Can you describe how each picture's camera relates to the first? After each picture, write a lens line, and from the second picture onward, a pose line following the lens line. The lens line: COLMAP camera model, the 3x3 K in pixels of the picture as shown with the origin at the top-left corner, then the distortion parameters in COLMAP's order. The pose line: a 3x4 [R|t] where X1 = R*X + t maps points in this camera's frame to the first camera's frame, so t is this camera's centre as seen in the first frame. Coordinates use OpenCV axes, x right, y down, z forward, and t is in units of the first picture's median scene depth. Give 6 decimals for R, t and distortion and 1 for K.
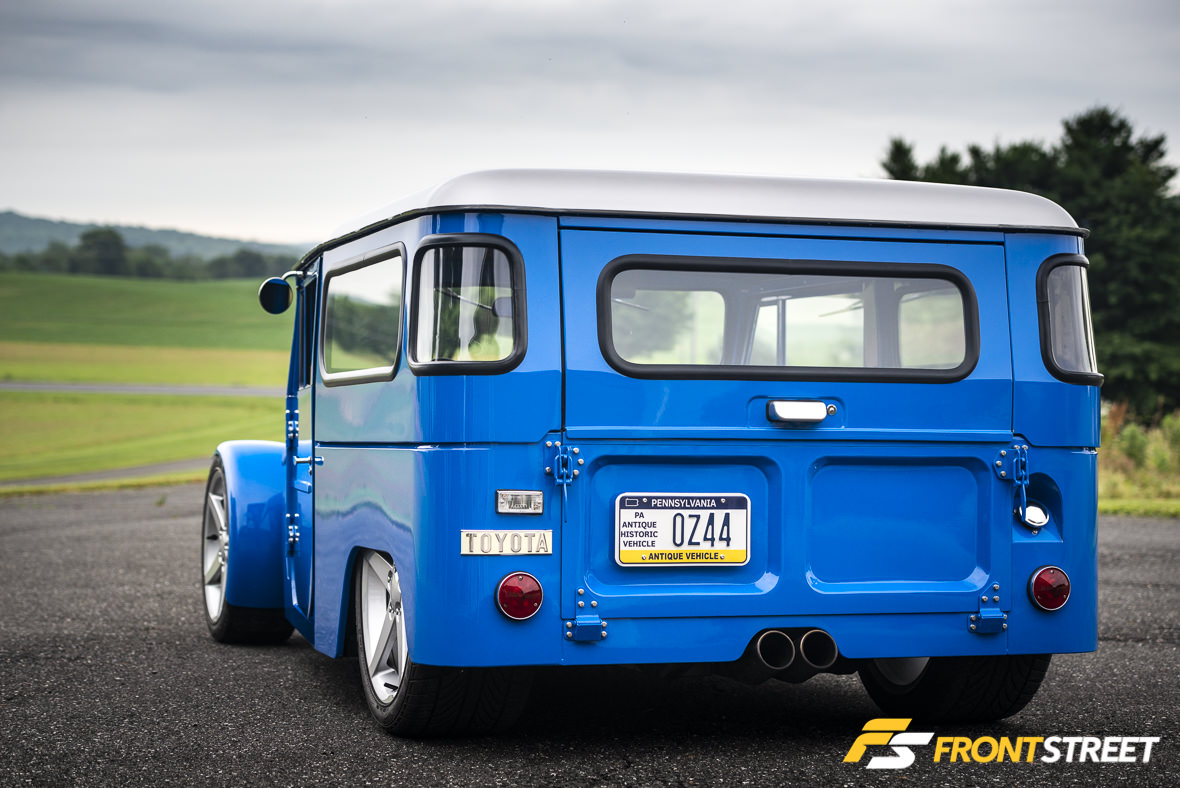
lens RADIAL K [[3920.2, 0, 590.9], [0, 3920.2, 236.7], [0, 0, 1]] dist [-0.748143, -0.571863]
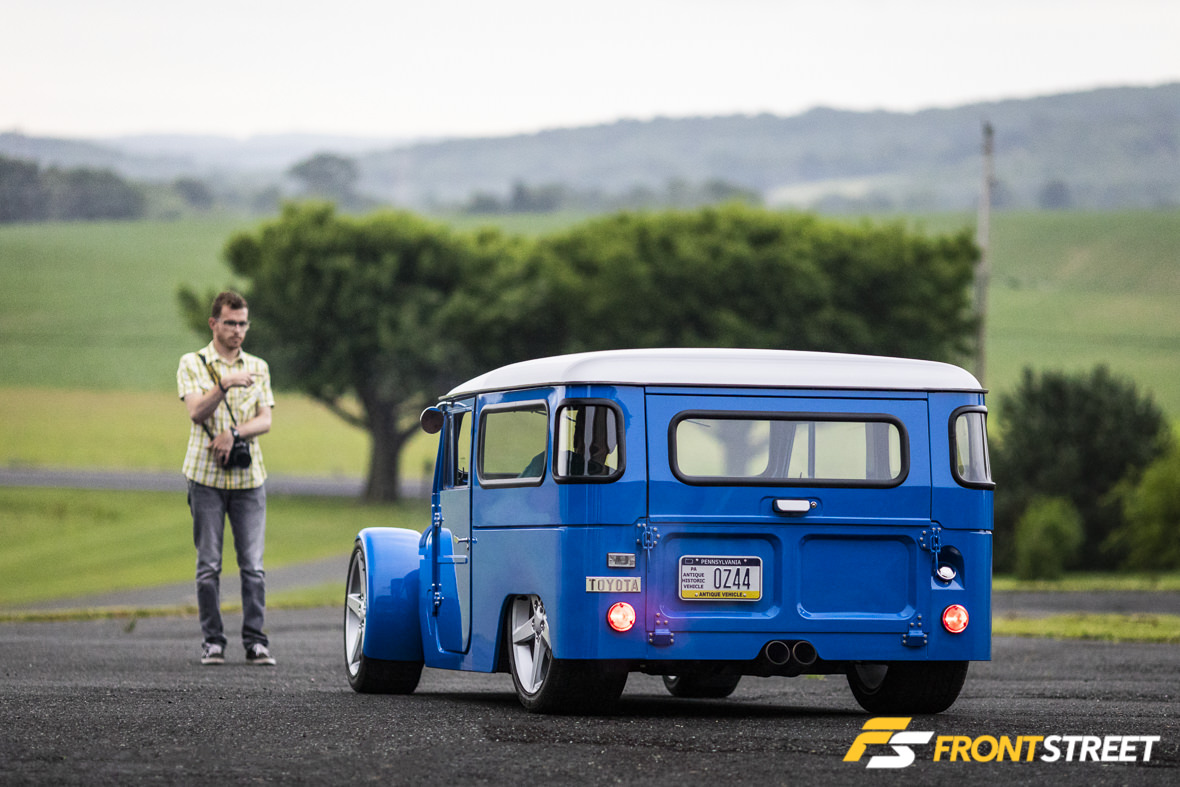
lens RADIAL K [[5053.8, 0, 590.0], [0, 5053.8, 393.5], [0, 0, 1]] dist [-0.039216, -1.010127]
pose [[0.998273, 0.001598, -0.058725, 0.093788], [0.000180, 0.999542, 0.030255, -0.067452], [0.058746, -0.030213, 0.997816, -1.130255]]
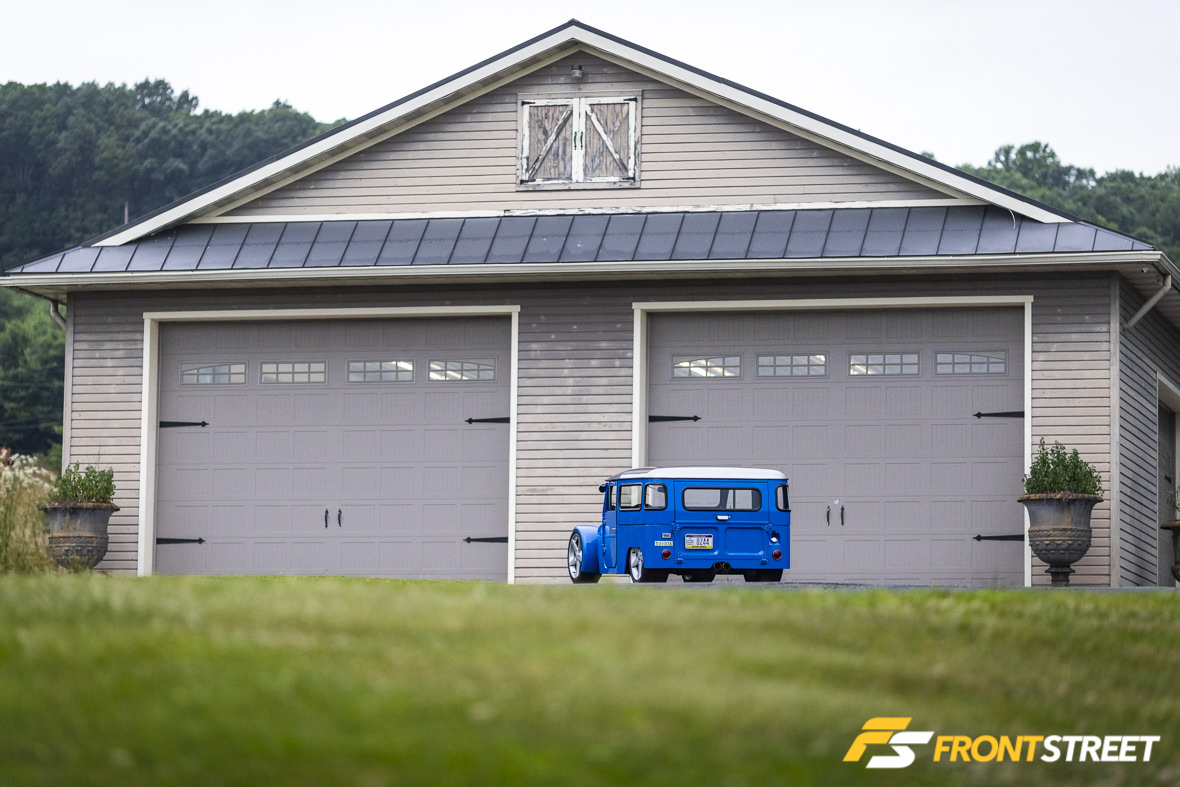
lens RADIAL K [[4689.0, 0, 590.0], [0, 4689.0, 393.5], [0, 0, 1]] dist [-0.195103, -0.998272]
pose [[0.997327, -0.004174, -0.072948, 0.324403], [0.005684, 0.999774, 0.020502, -0.239416], [0.072846, -0.020862, 0.997125, -5.017803]]
